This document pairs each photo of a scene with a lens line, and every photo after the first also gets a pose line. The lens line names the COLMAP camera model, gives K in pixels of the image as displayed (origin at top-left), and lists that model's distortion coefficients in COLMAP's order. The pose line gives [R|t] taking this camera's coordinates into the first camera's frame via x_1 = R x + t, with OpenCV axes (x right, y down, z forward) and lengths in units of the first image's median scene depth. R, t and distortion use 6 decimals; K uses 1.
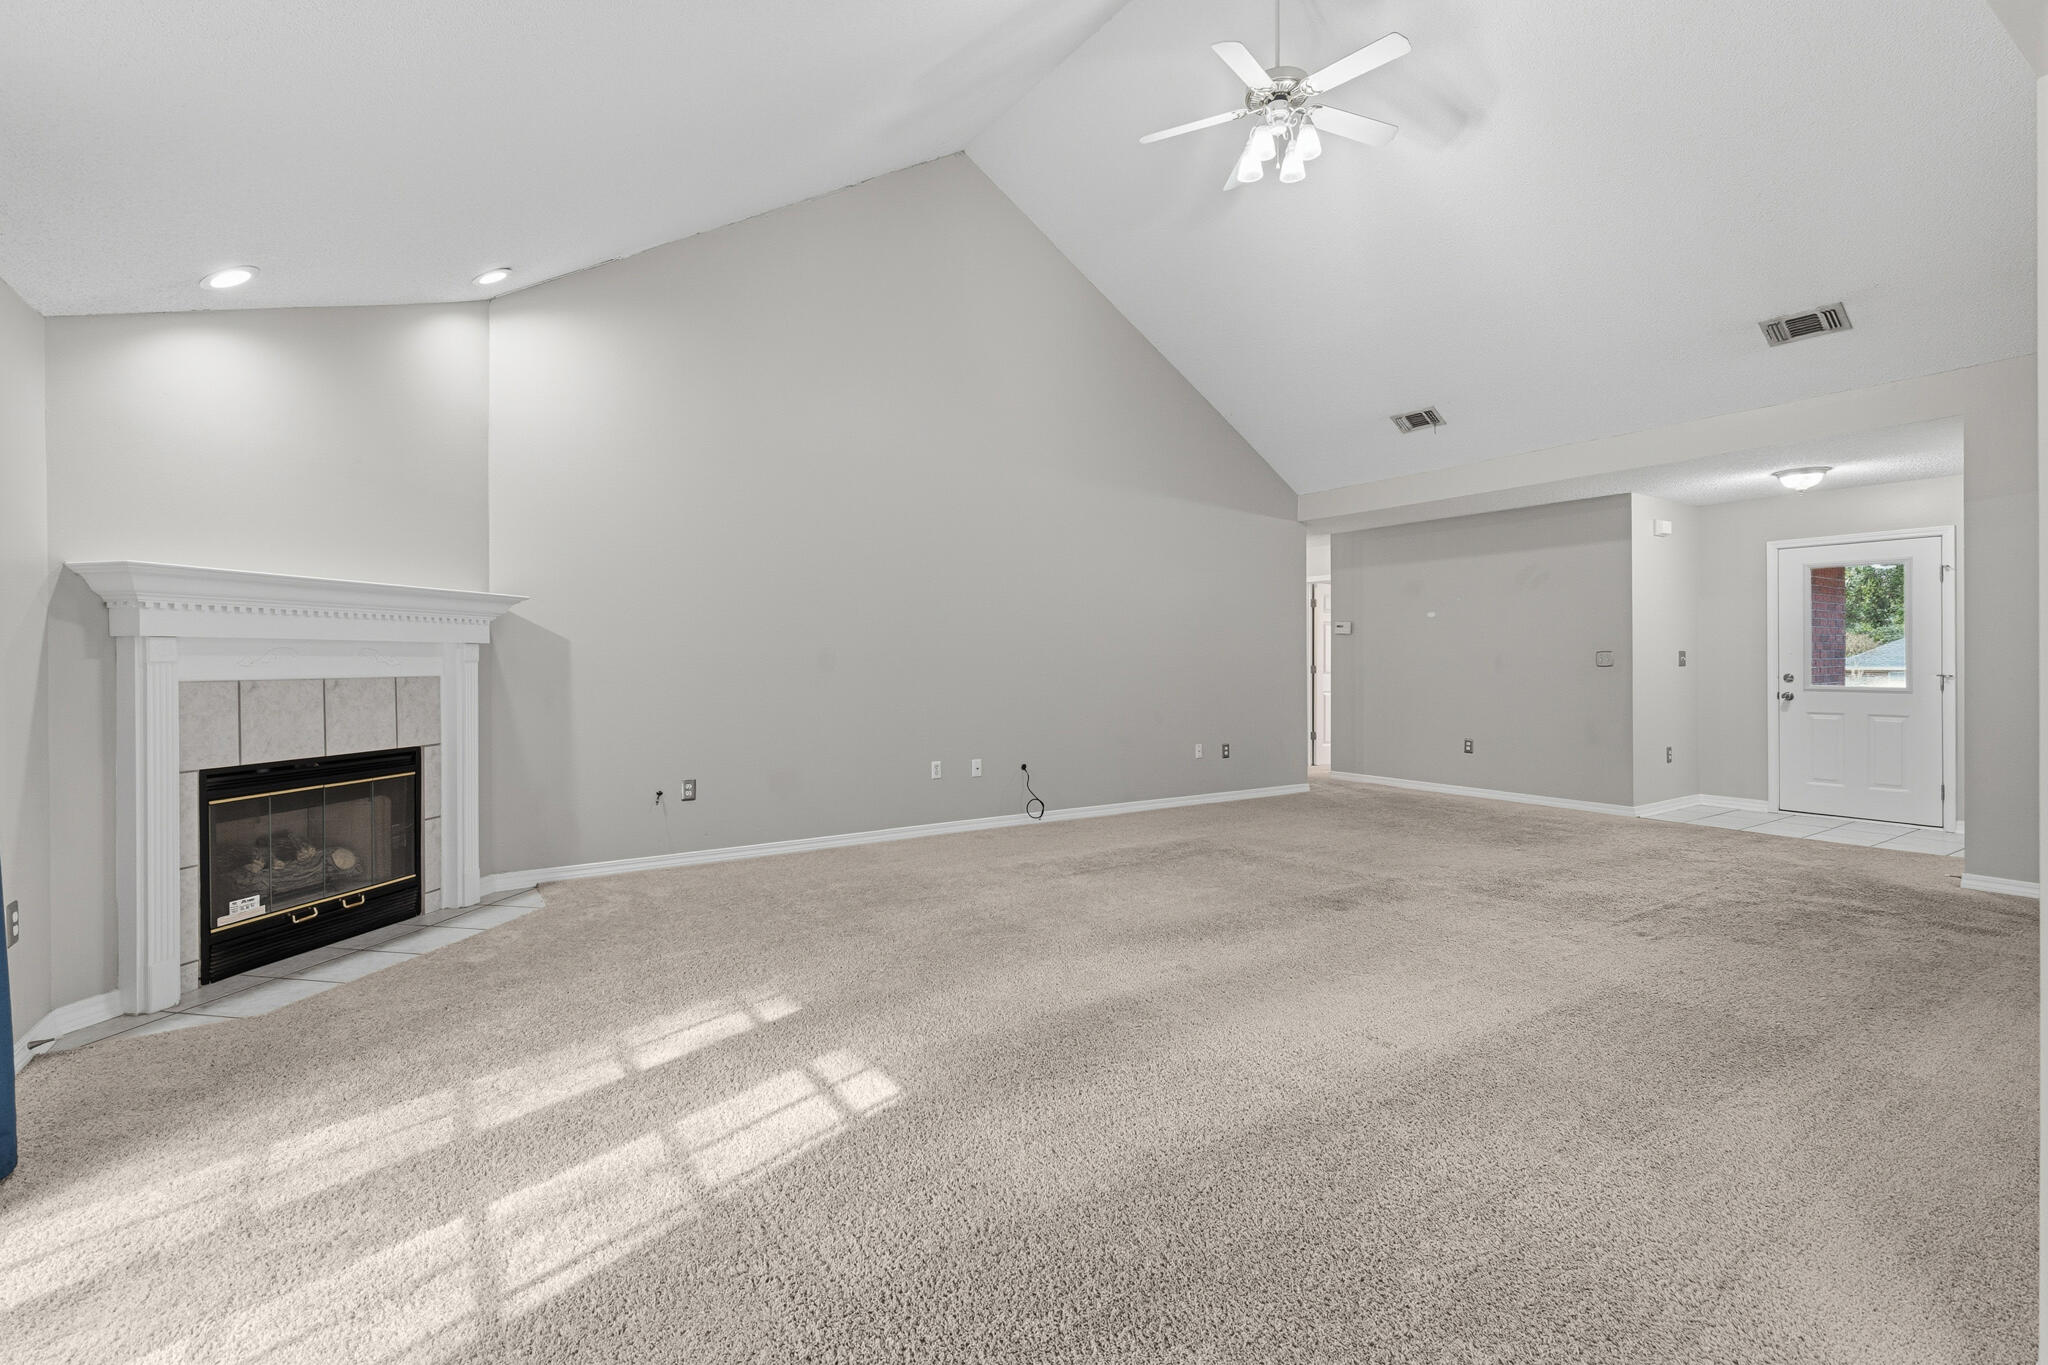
lens RADIAL K [[924.2, 0, 1019.0], [0, 924.2, 661.2], [0, 0, 1]] dist [0.001438, 0.000642]
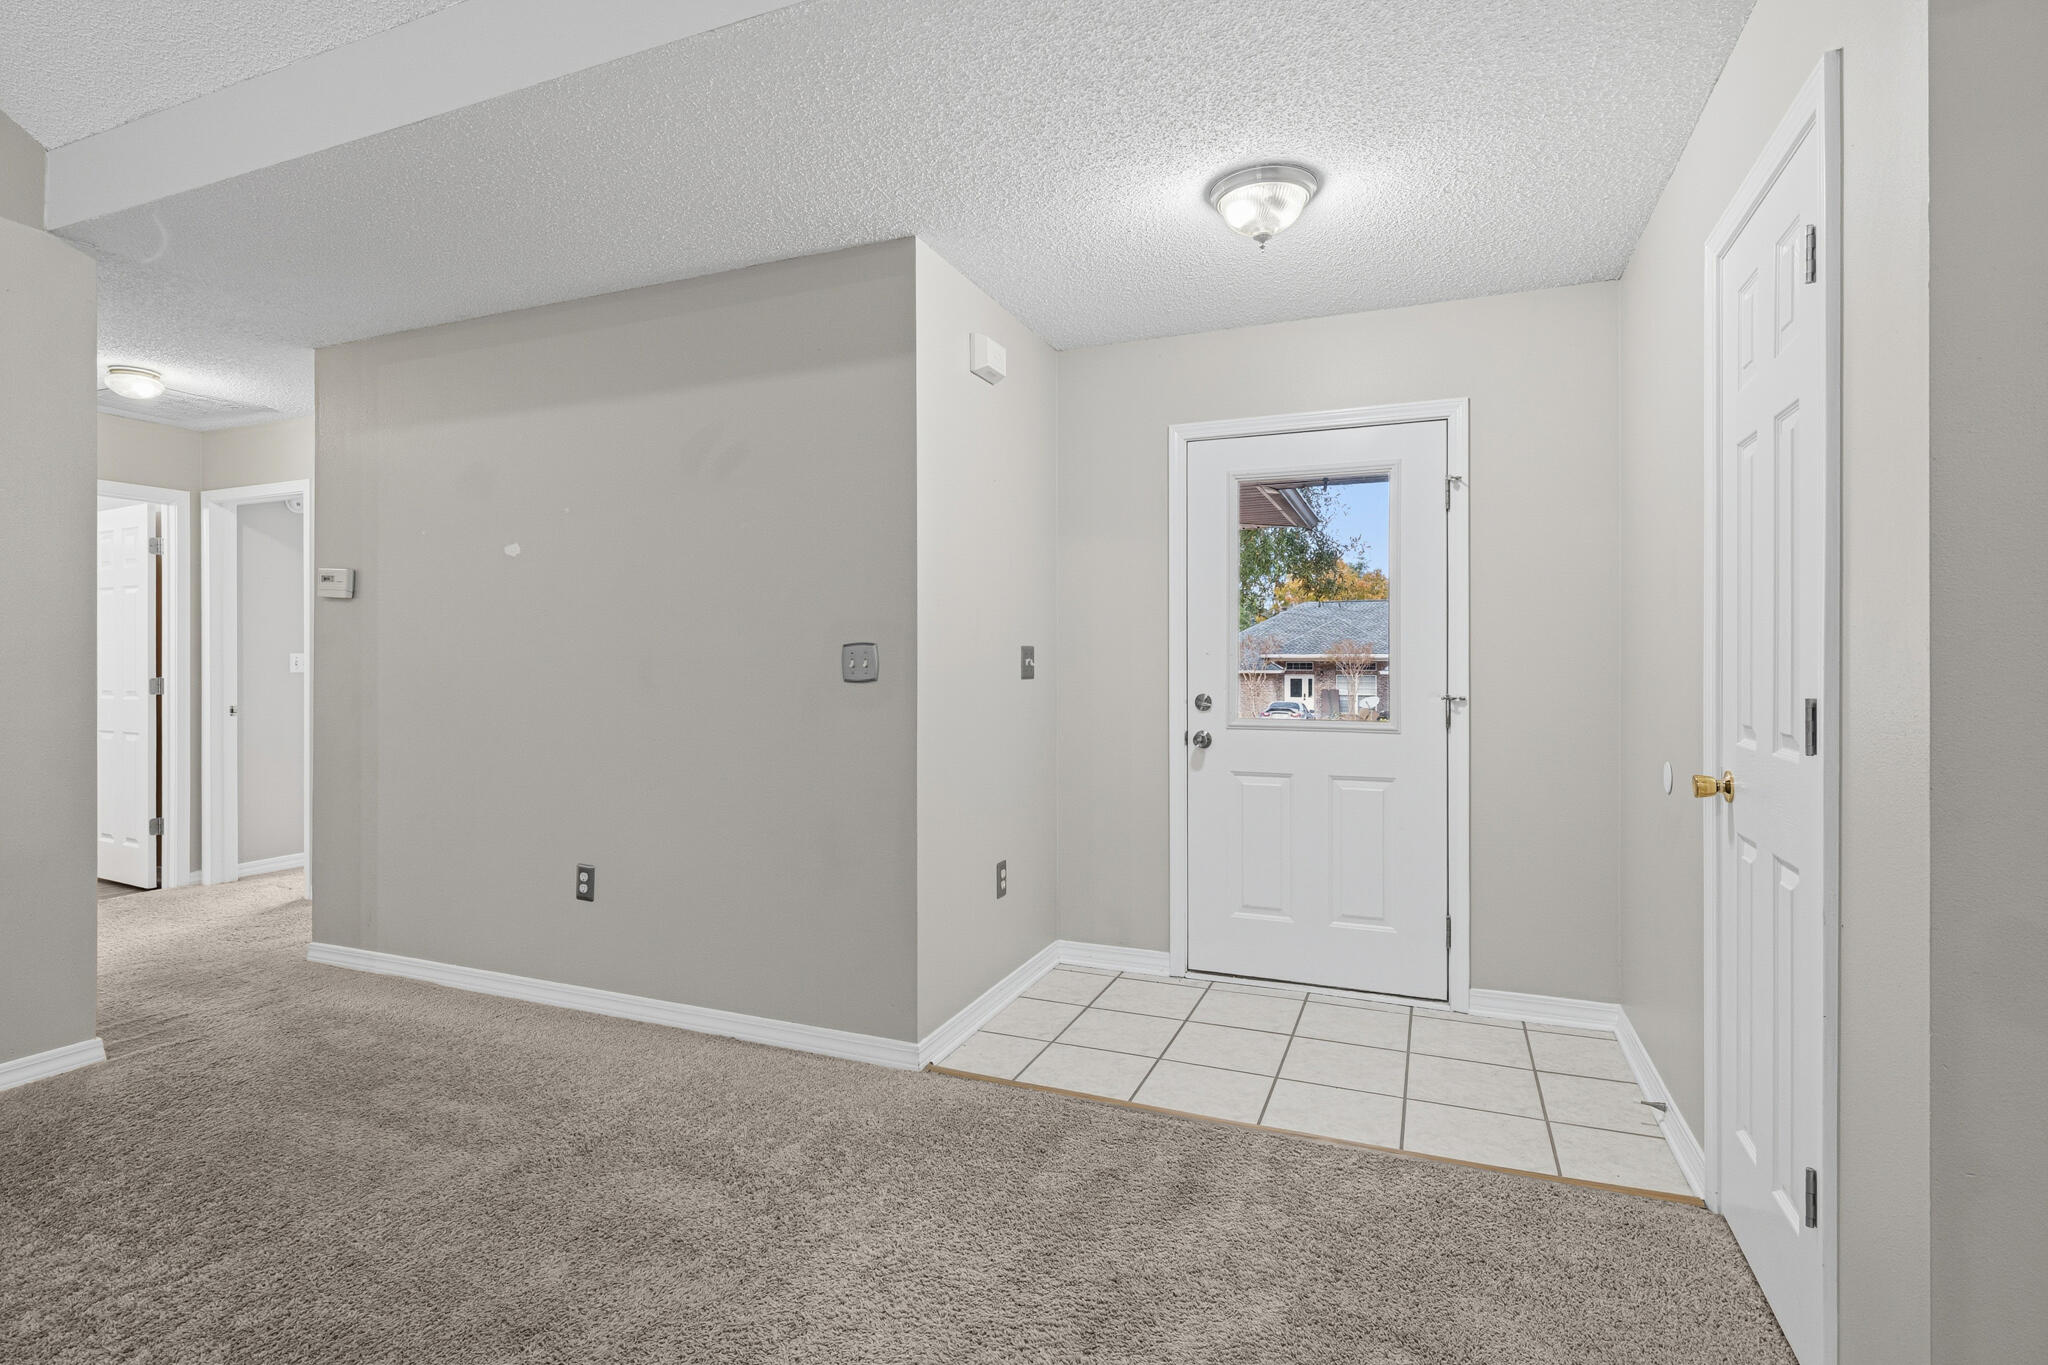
lens RADIAL K [[938.6, 0, 1022.1], [0, 938.6, 656.3], [0, 0, 1]] dist [-0.005621, -0.000576]
pose [[0.835666, 0.003376, 0.549227, 0.475713], [-0.001846, 0.999993, -0.003338, -0.004564], [-0.549234, 0.001776, 0.835666, 0.634351]]
